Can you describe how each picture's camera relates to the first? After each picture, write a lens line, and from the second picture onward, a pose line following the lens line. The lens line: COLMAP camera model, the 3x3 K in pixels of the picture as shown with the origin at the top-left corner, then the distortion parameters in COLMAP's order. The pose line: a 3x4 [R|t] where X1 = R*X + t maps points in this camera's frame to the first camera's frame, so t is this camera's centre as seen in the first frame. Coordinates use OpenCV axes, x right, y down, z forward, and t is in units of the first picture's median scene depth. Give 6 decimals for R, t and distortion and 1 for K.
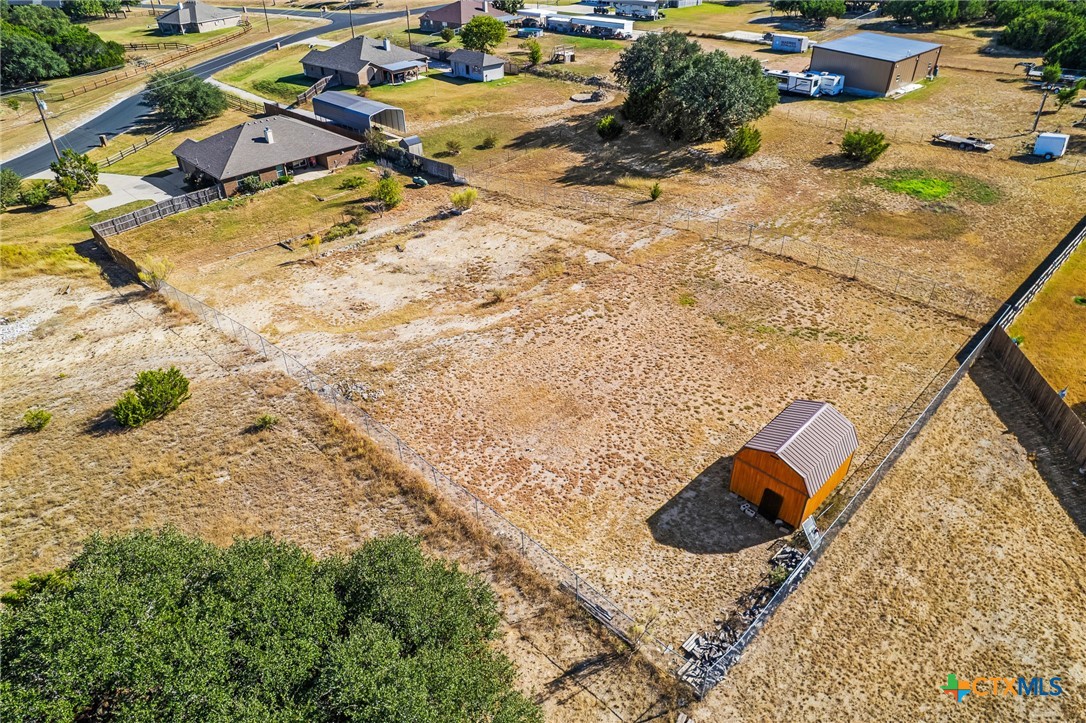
lens RADIAL K [[703.3, 0, 542.4], [0, 703.3, 347.1], [0, 0, 1]] dist [-0.078338, 0.070291]
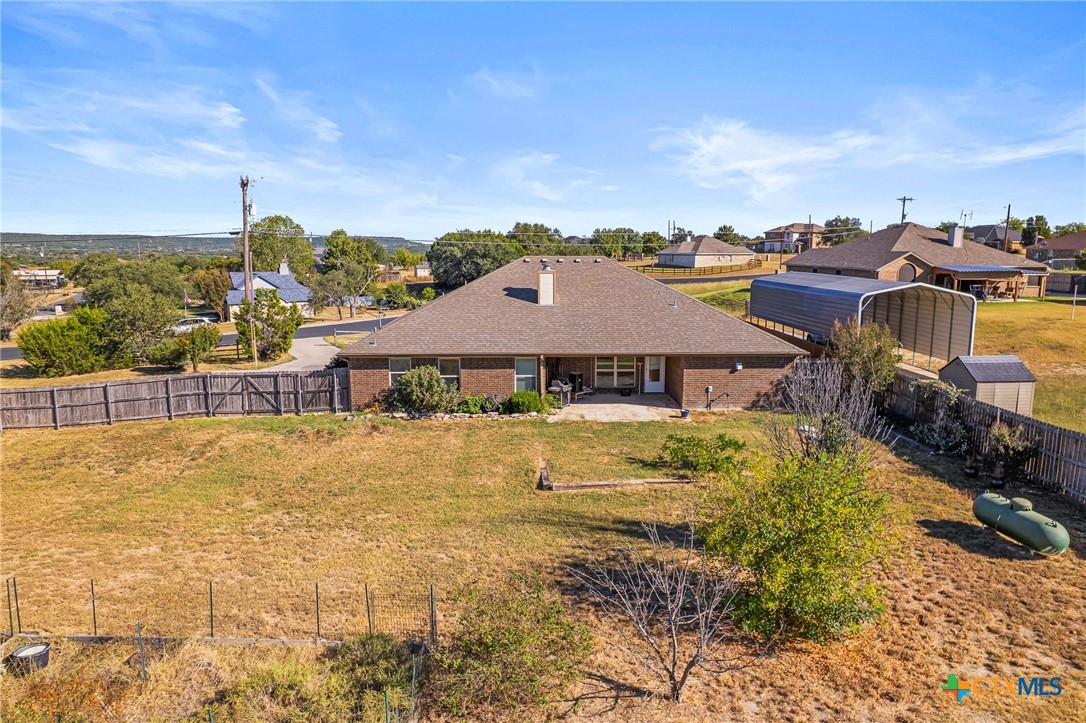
lens RADIAL K [[703.3, 0, 542.4], [0, 703.3, 347.1], [0, 0, 1]] dist [-0.078338, 0.070291]
pose [[0.733310, 0.107772, -0.671298, -0.153846], [-0.374315, 0.888243, -0.266293, -0.186496], [0.567577, 0.446552, 0.691699, 0.797969]]
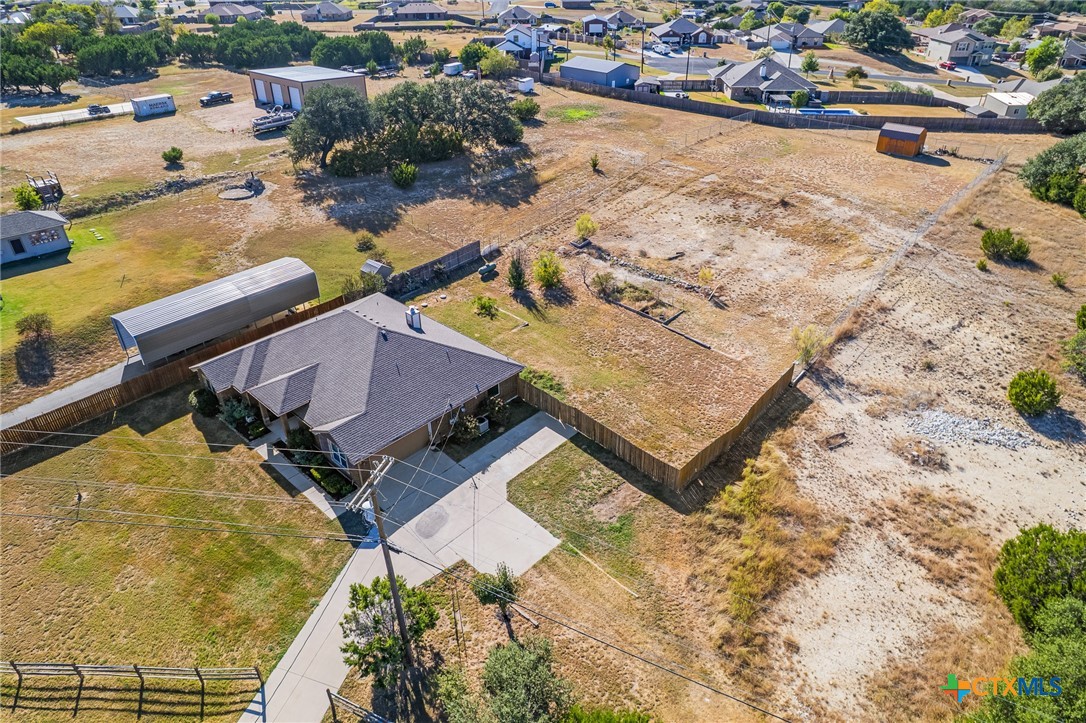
lens RADIAL K [[703.3, 0, 542.4], [0, 703.3, 347.1], [0, 0, 1]] dist [-0.078338, 0.070291]
pose [[-0.038758, -0.501255, 0.864431, -1.005634], [0.549909, 0.711602, 0.437290, -0.524959], [-0.834325, 0.492307, 0.248064, 0.795855]]
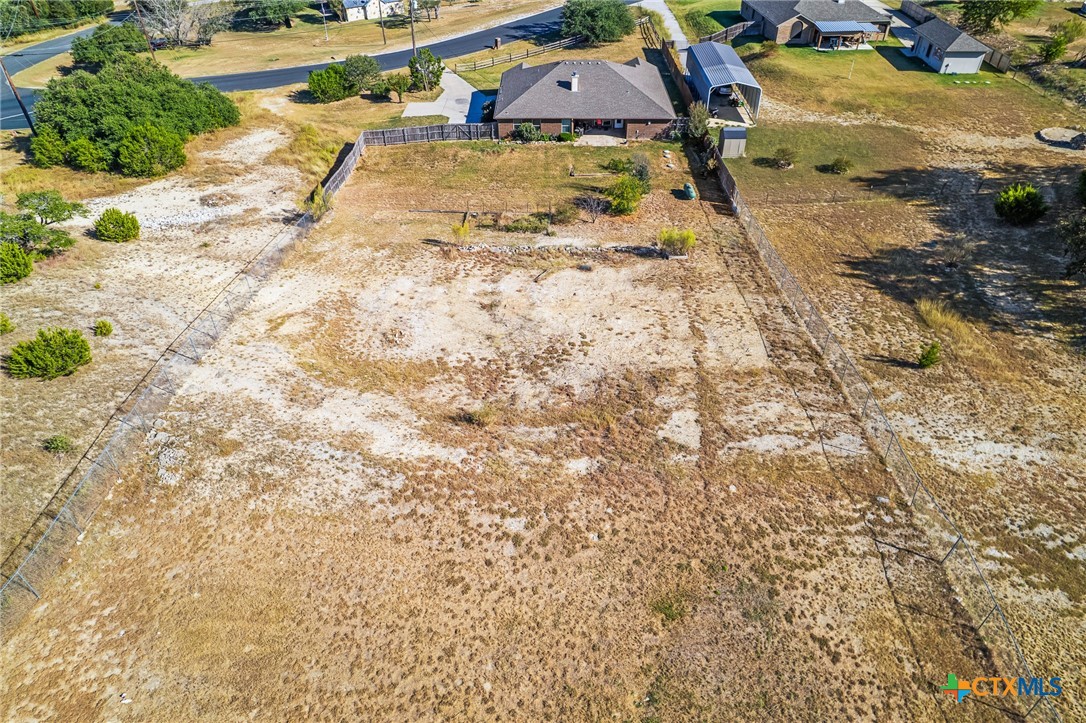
lens RADIAL K [[703.3, 0, 542.4], [0, 703.3, 347.1], [0, 0, 1]] dist [-0.078338, 0.070291]
pose [[0.703769, 0.444547, -0.554155, 0.213332], [-0.384193, 0.894279, 0.229478, -0.203702], [0.597583, 0.051402, 0.800158, 0.314971]]
